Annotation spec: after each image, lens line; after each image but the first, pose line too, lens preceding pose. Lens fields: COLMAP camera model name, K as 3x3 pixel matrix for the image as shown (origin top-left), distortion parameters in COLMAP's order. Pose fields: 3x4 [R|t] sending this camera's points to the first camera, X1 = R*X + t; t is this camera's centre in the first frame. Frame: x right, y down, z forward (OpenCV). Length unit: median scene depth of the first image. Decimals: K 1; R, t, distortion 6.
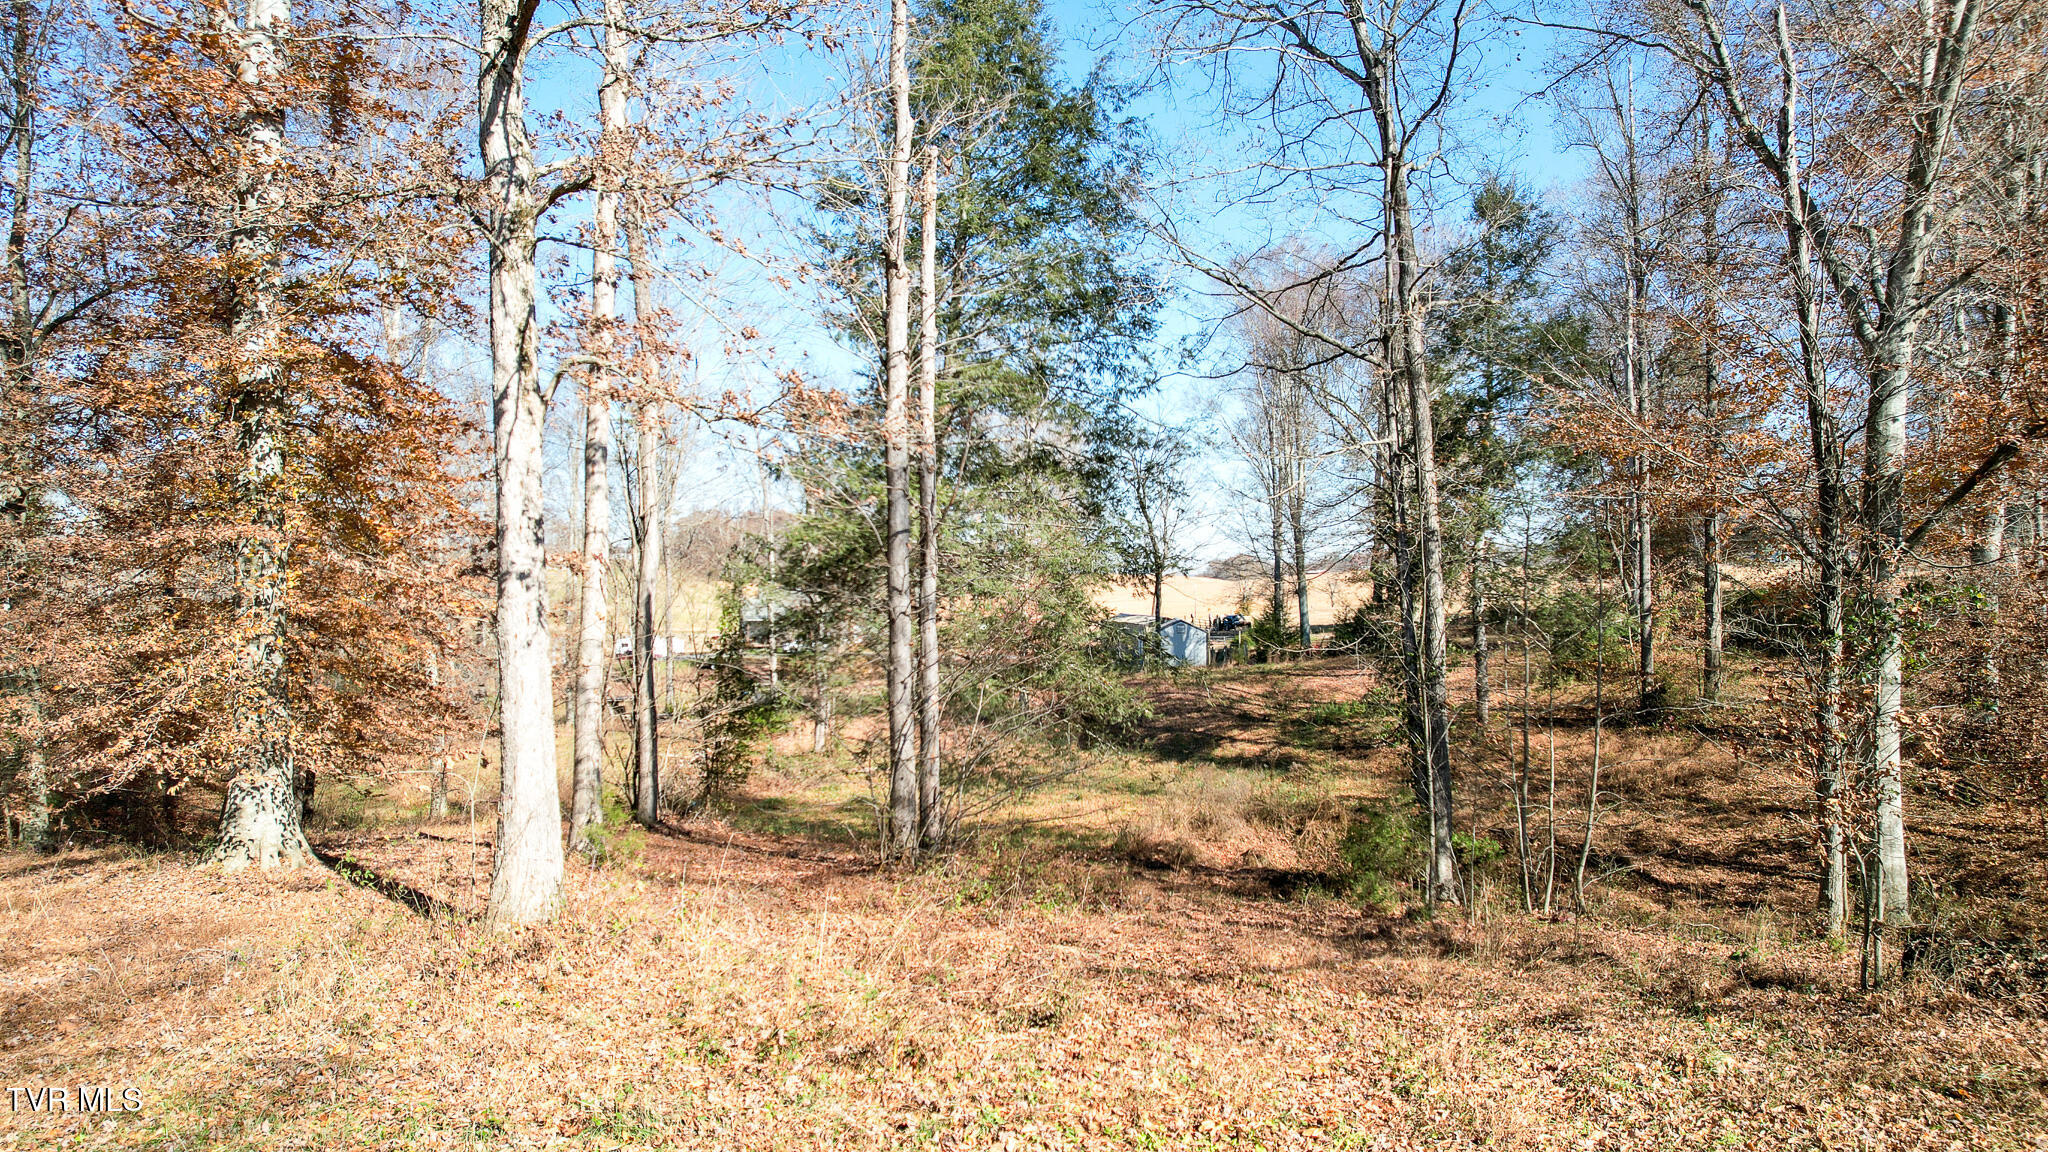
lens RADIAL K [[1333.8, 0, 1041.5], [0, 1333.8, 580.3], [0, 0, 1]] dist [-0.071025, 0.064429]
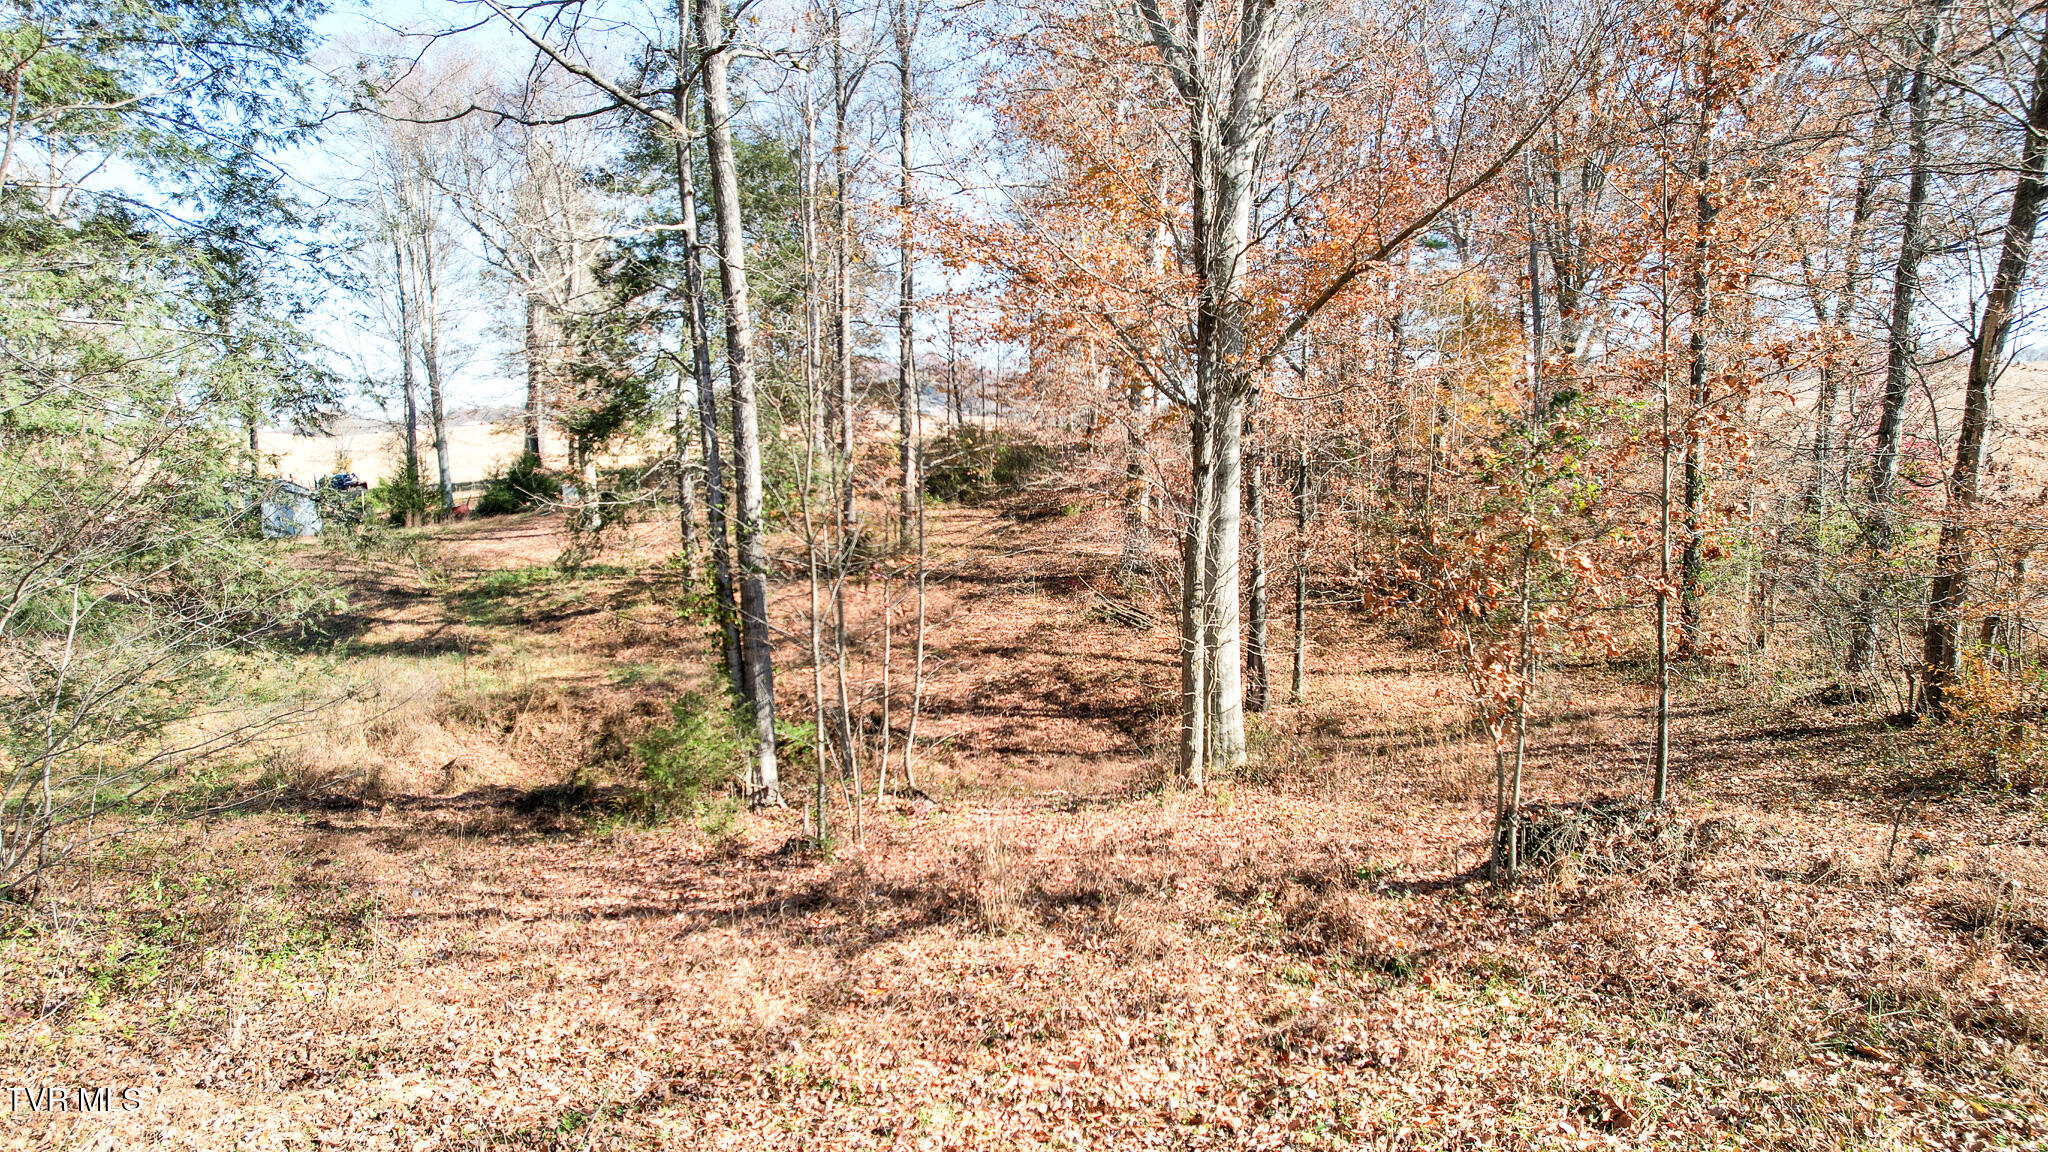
lens RADIAL K [[1333.8, 0, 1059.3], [0, 1333.8, 576.1], [0, 0, 1]] dist [-0.071025, 0.064429]
pose [[0.793237, -0.062930, 0.605652, -0.024474], [-0.001071, 0.994500, 0.104736, 0.008489], [-0.608912, -0.083729, 0.788807, 0.150490]]
